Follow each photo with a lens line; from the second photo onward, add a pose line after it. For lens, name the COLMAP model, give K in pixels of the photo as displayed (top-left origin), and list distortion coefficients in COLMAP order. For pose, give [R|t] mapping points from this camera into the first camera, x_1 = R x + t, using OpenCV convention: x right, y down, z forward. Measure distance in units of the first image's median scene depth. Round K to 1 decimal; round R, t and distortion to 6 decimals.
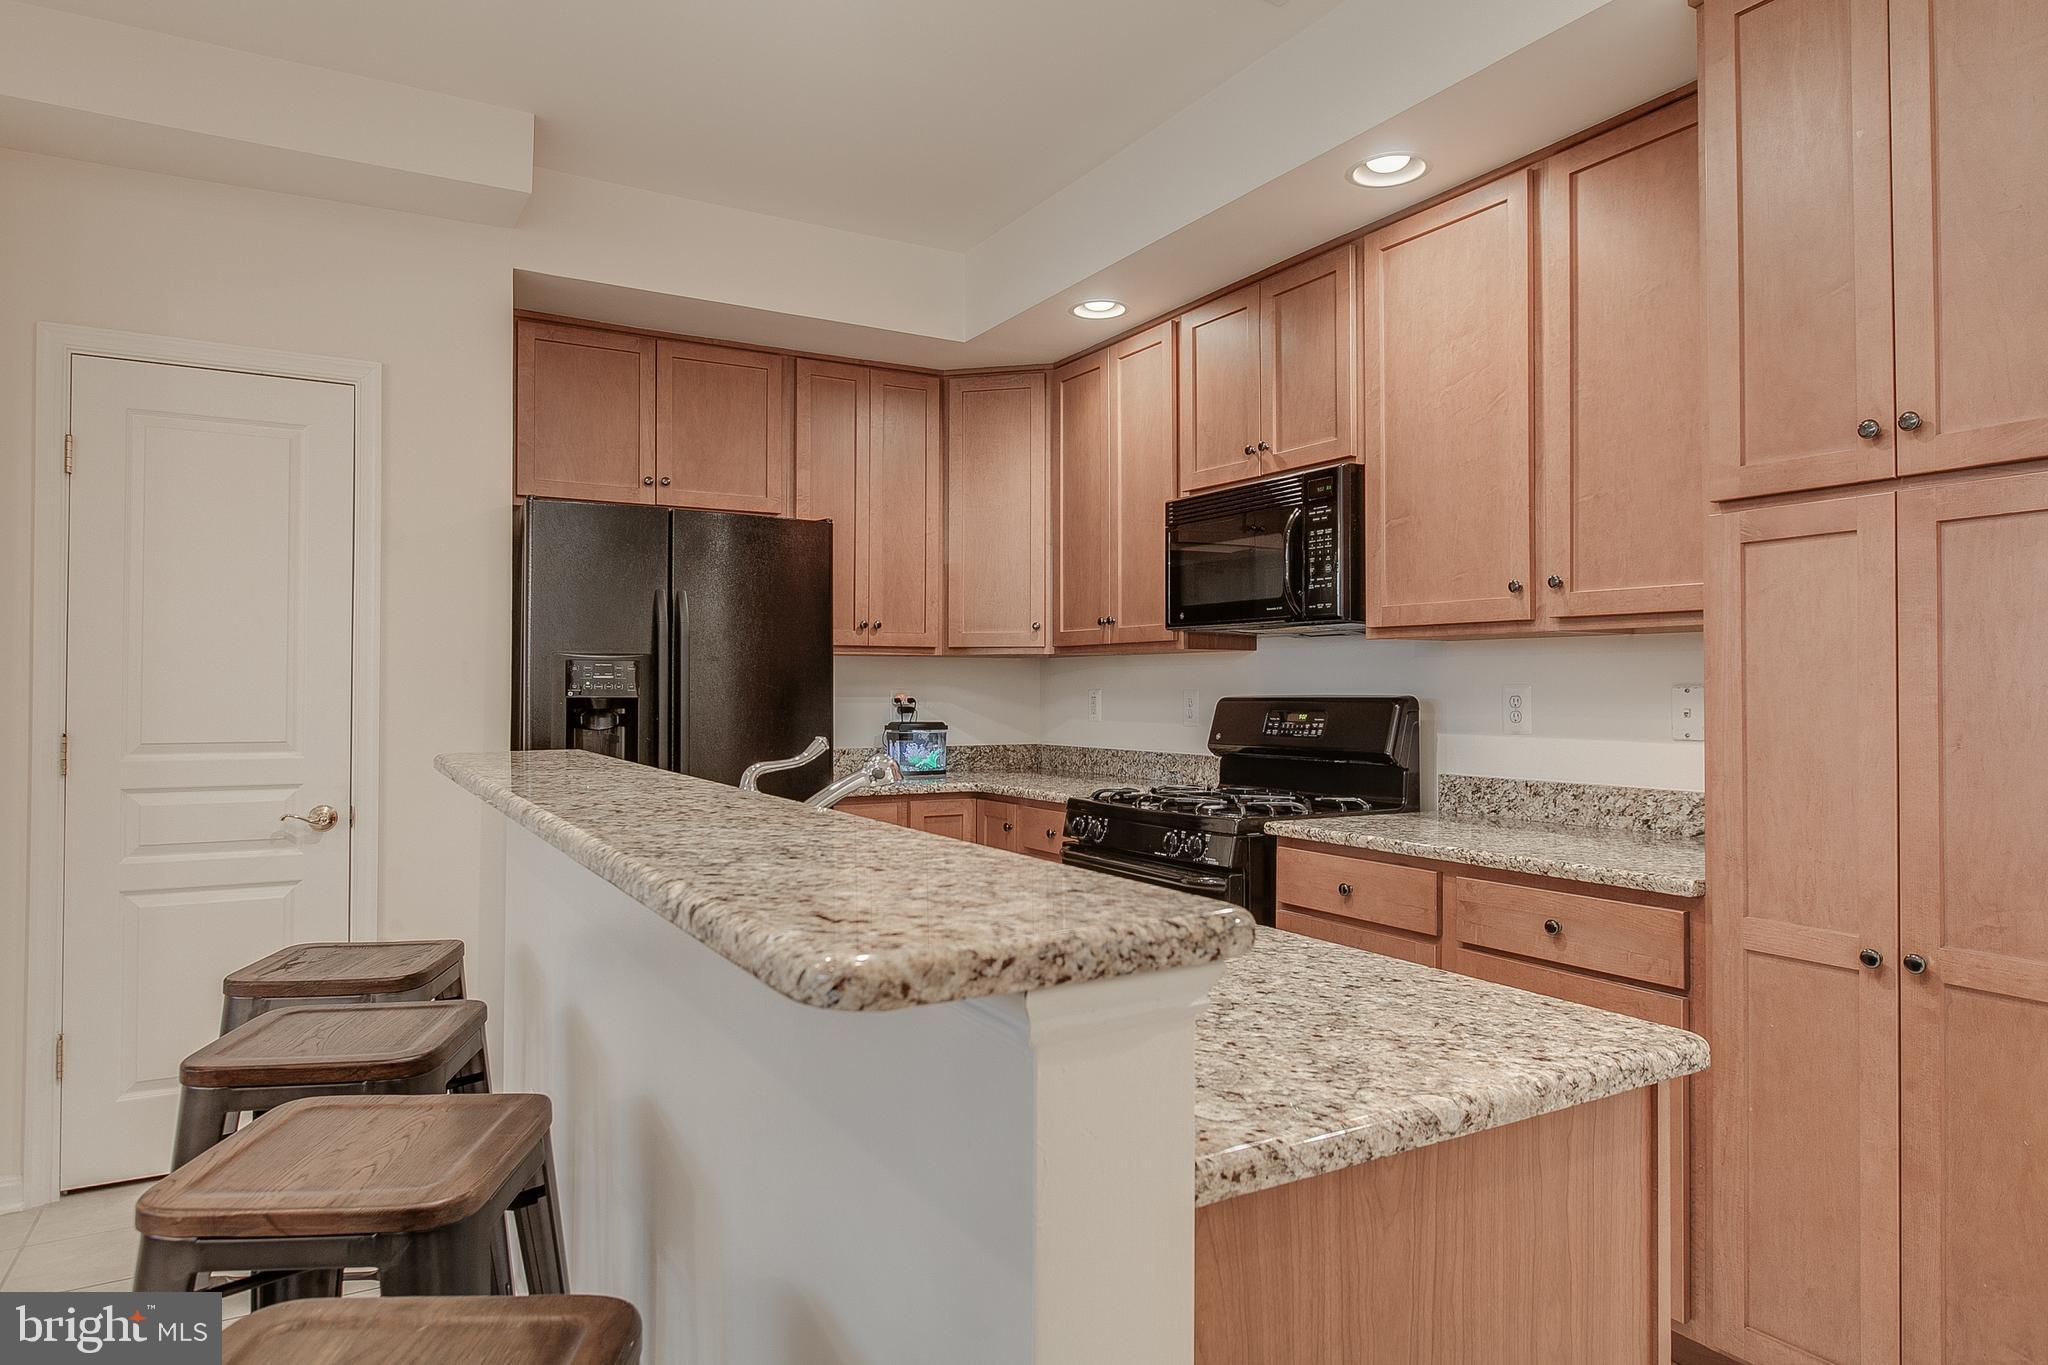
lens RADIAL K [[1211.5, 0, 1029.0], [0, 1211.5, 680.9], [0, 0, 1]] dist [0.002446, -0.002213]
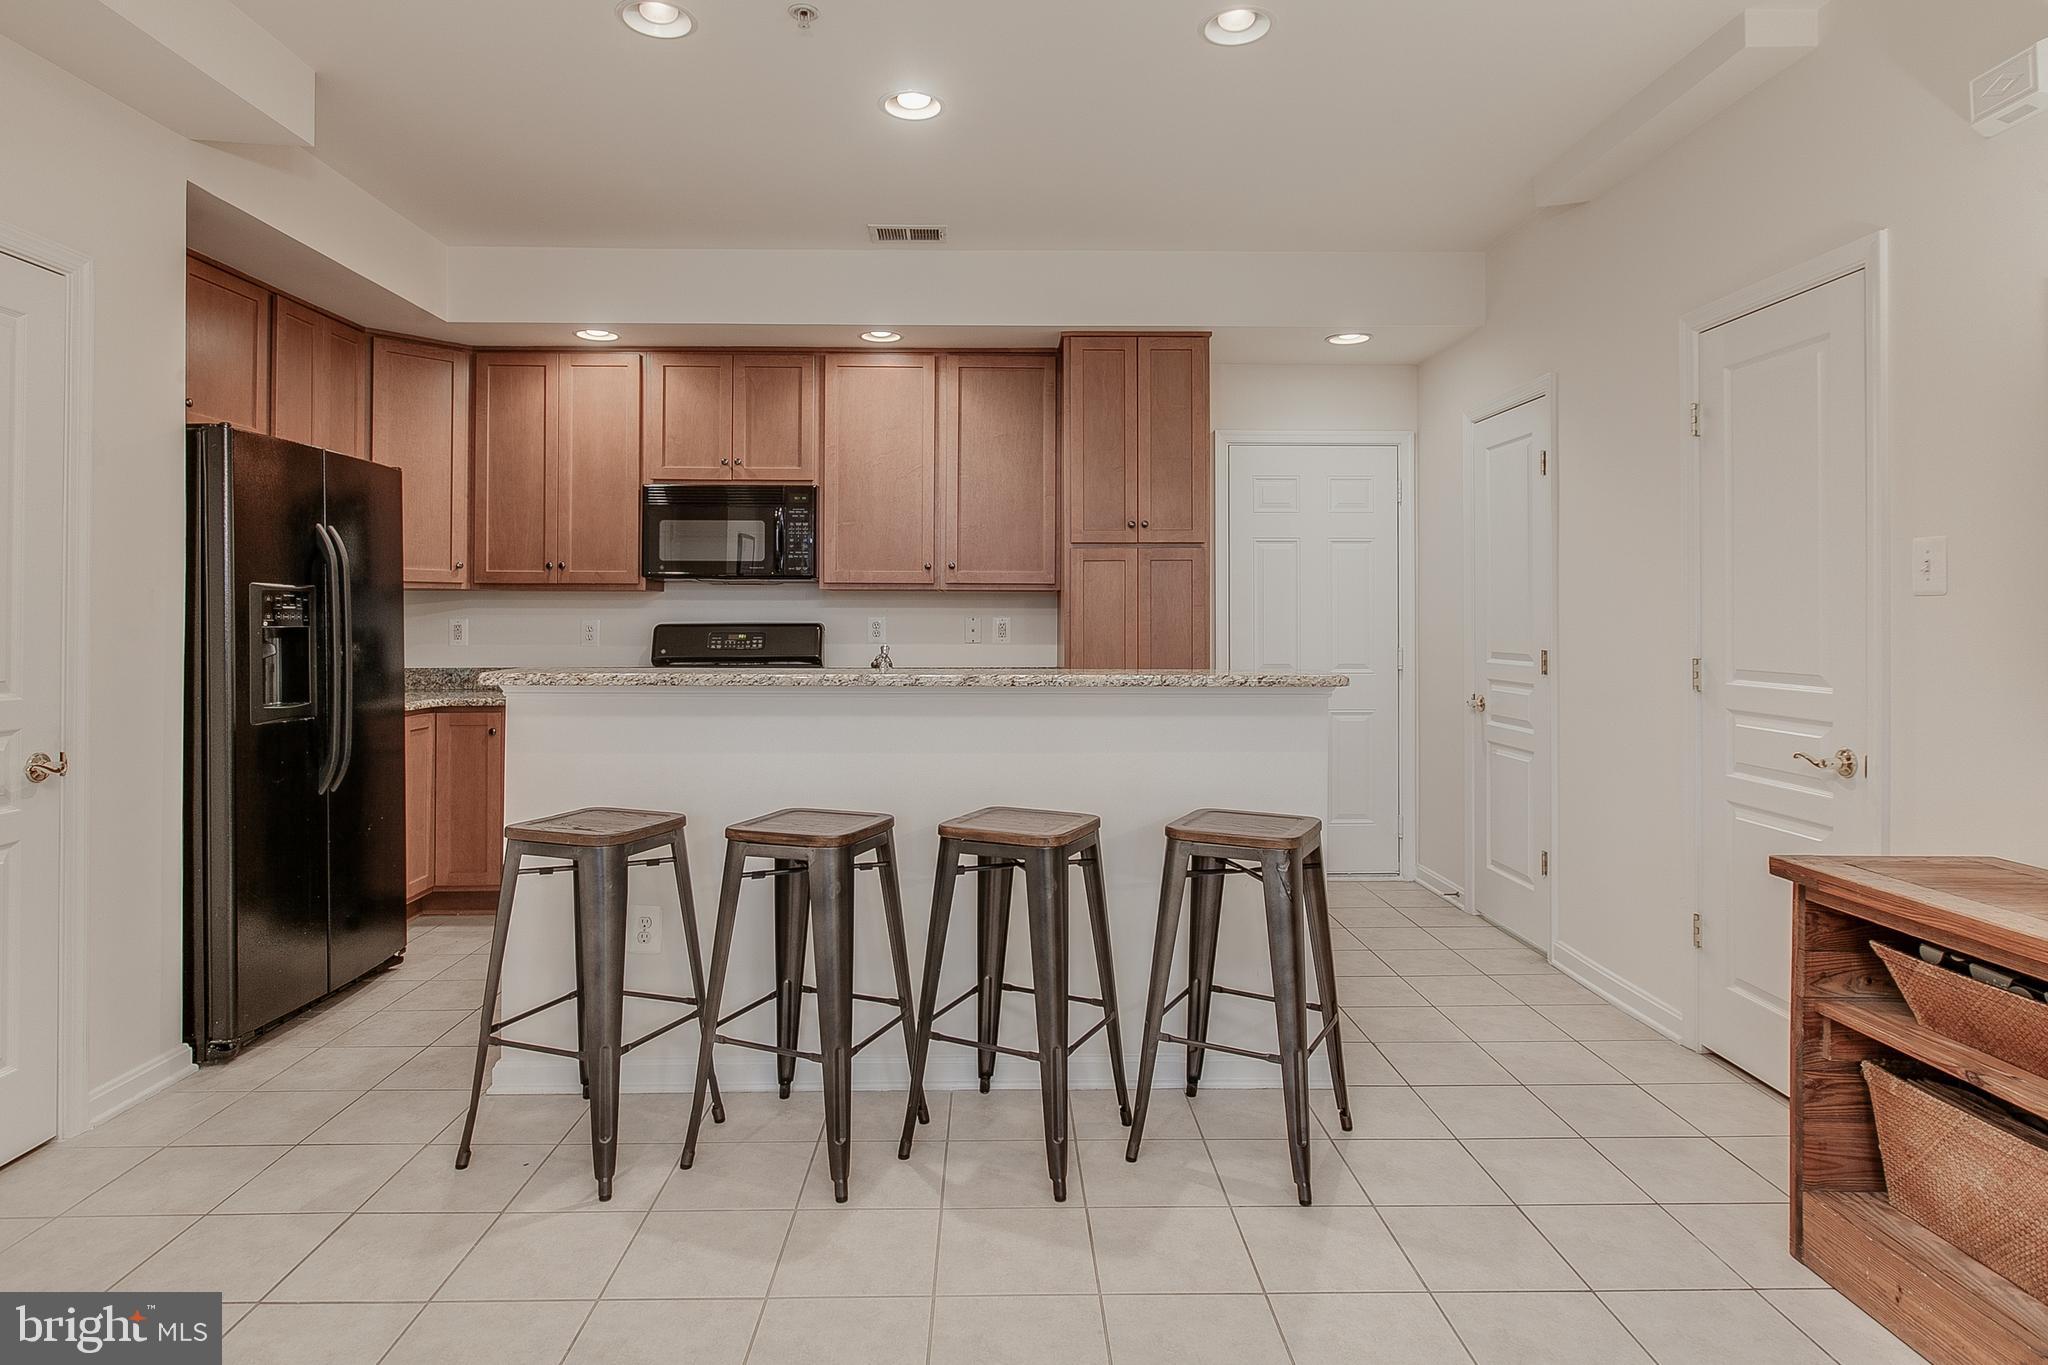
lens RADIAL K [[1120.7, 0, 1010.6], [0, 1120.7, 611.9], [0, 0, 1]] dist [-0.000321, 0.000562]
pose [[0.491841, 0.005167, 0.870670, -0.952979], [-0.006683, 0.999975, -0.002160, -0.001145], [-0.870660, -0.004757, 0.491863, -0.008774]]
